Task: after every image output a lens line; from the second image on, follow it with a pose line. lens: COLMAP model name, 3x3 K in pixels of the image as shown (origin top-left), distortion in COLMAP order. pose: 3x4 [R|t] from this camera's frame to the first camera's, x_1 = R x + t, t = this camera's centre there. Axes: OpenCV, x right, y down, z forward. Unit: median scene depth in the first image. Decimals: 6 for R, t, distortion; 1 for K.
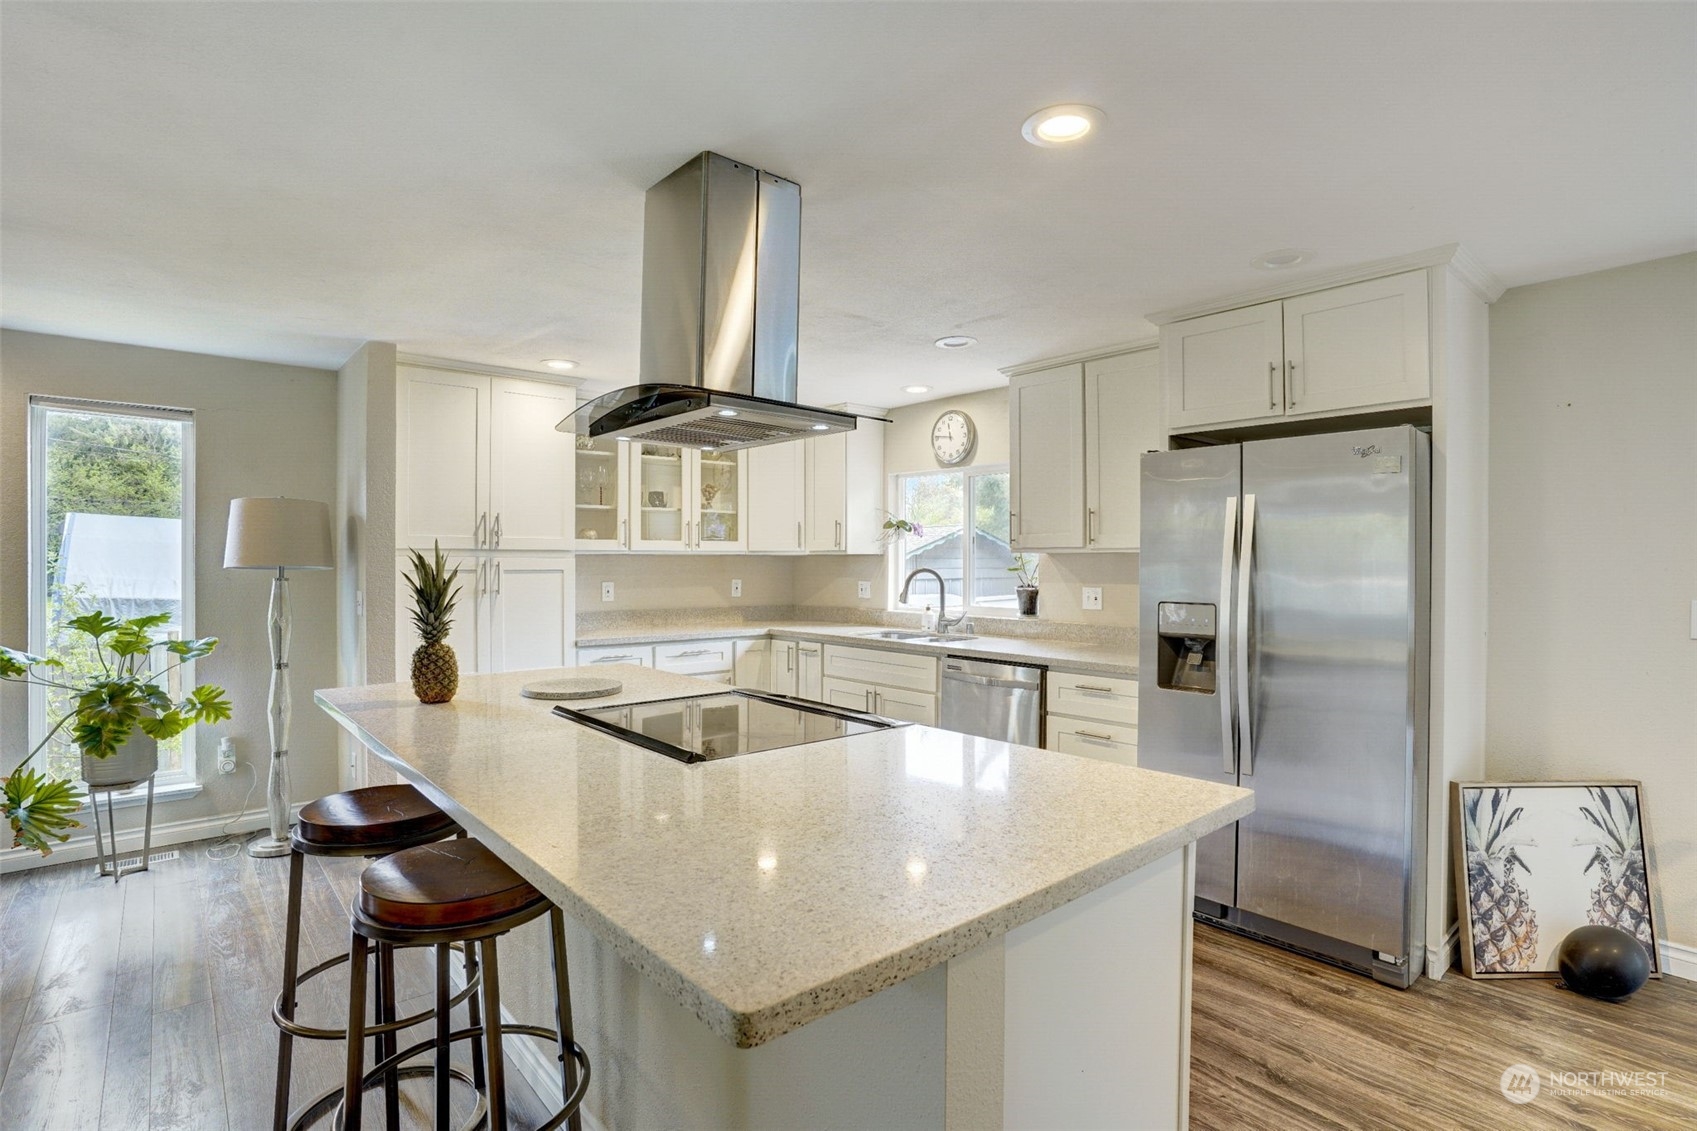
lens RADIAL K [[832.3, 0, 854.9], [0, 832.3, 563.3], [0, 0, 1]] dist [-0.055289, 0.021626]
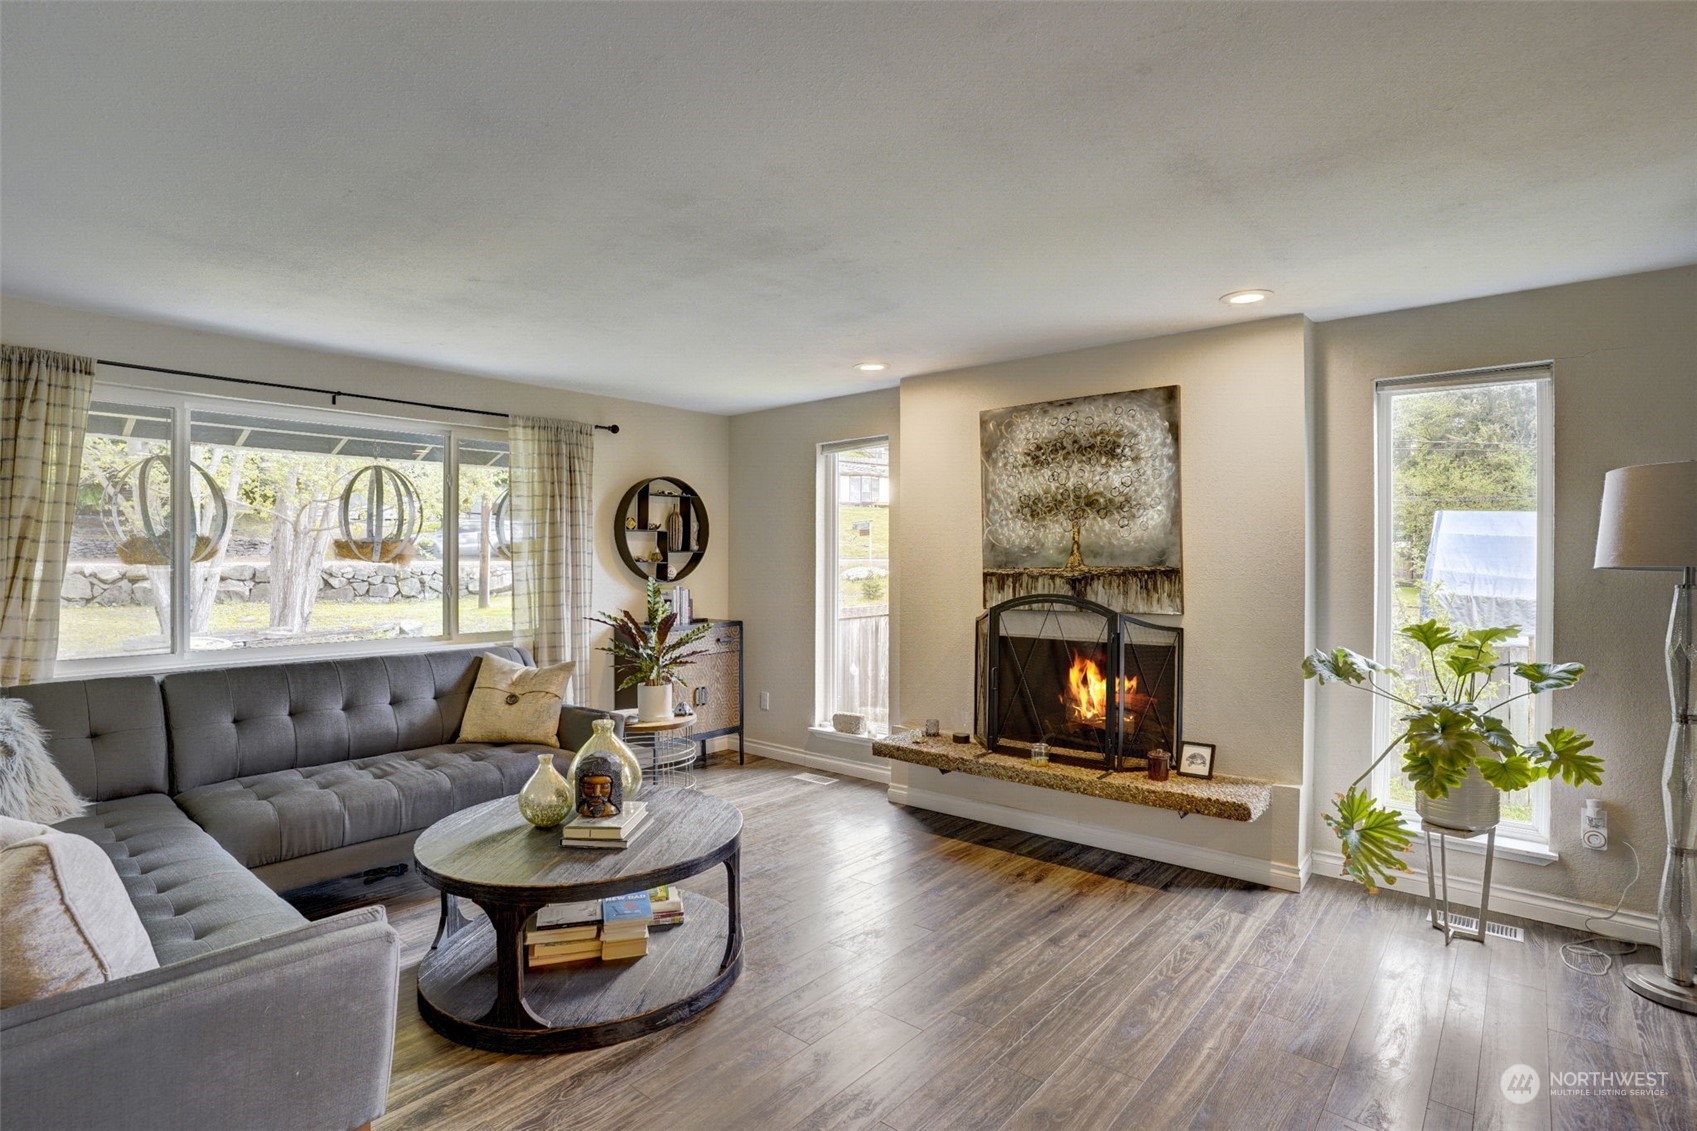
lens RADIAL K [[832.3, 0, 846.1], [0, 832.3, 572.6], [0, 0, 1]] dist [-0.055289, 0.021626]
pose [[0.159224, 0.013407, -0.987151, -0.190687], [0.003701, 0.999893, 0.014177, -0.003236], [0.987236, -0.005910, 0.159157, 0.247083]]
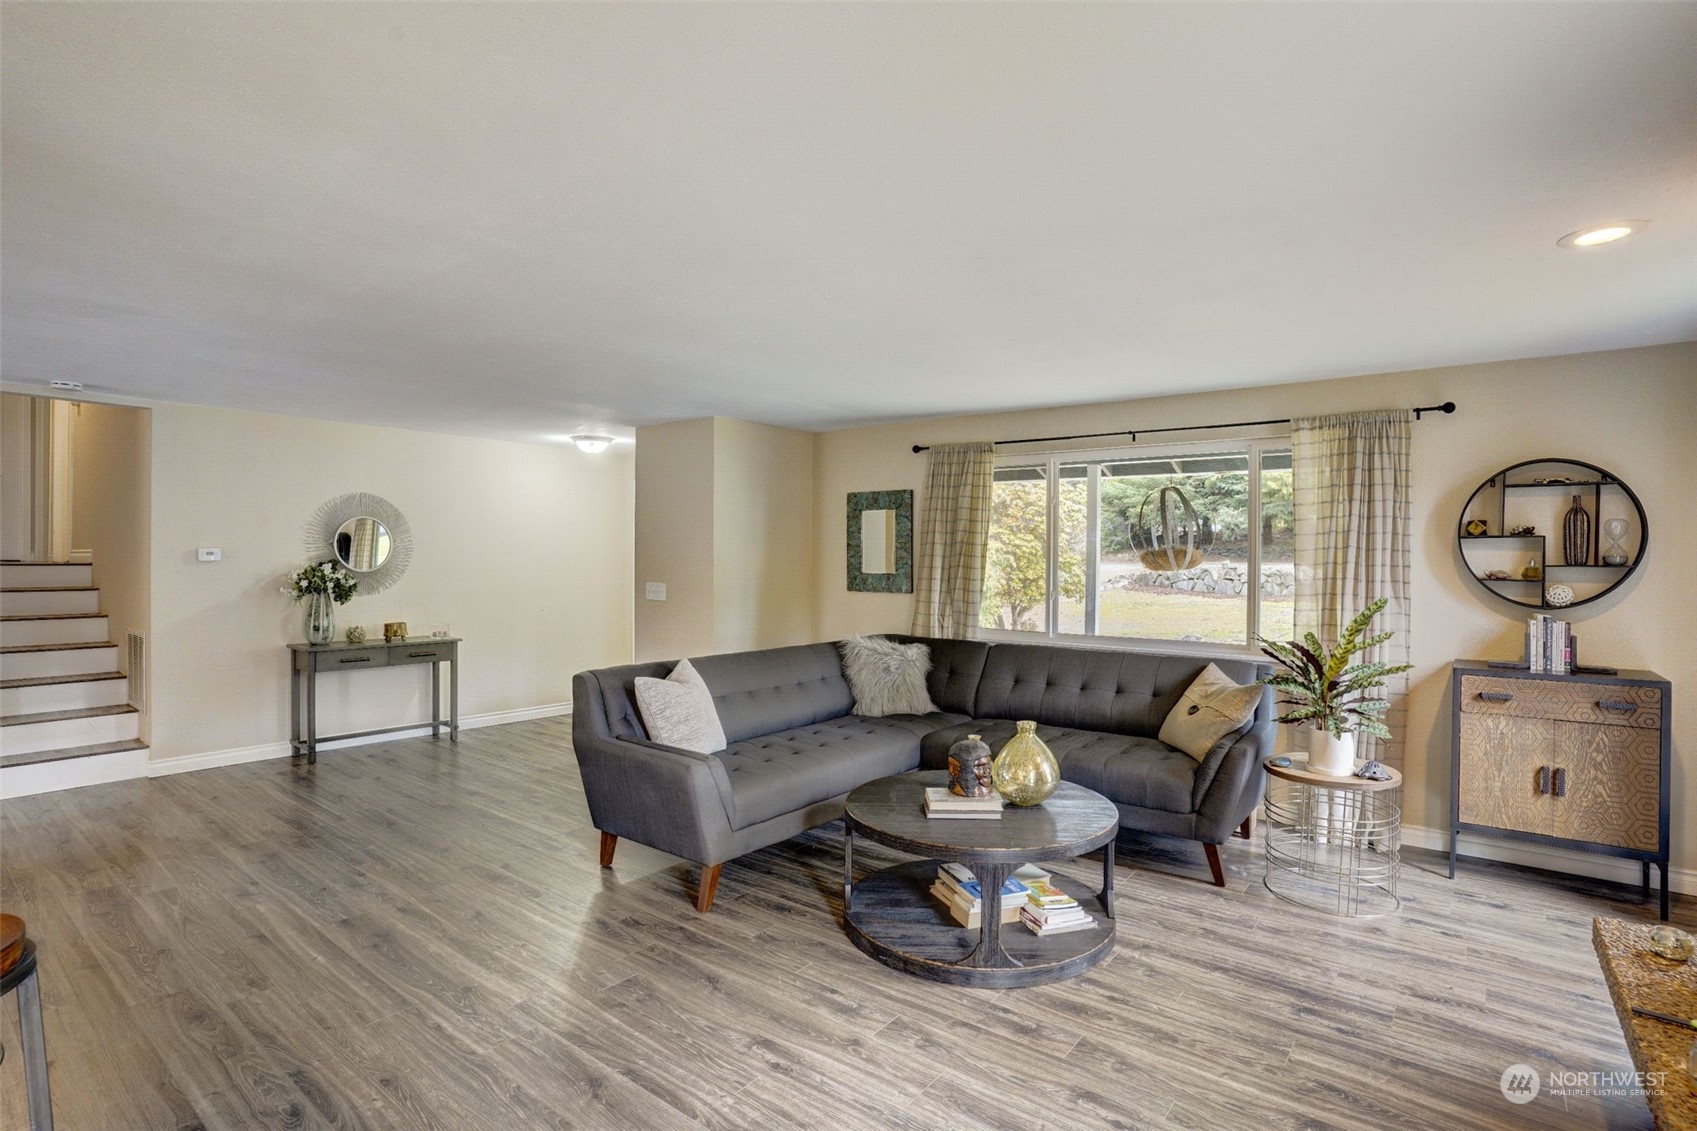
lens RADIAL K [[832.3, 0, 851.8], [0, 832.3, 567.5], [0, 0, 1]] dist [-0.055289, 0.021626]
pose [[-0.973571, -0.005375, -0.228321, -0.652041], [-0.008443, 0.999887, 0.012460, -0.024614], [0.228228, 0.014059, -0.973506, 0.990437]]
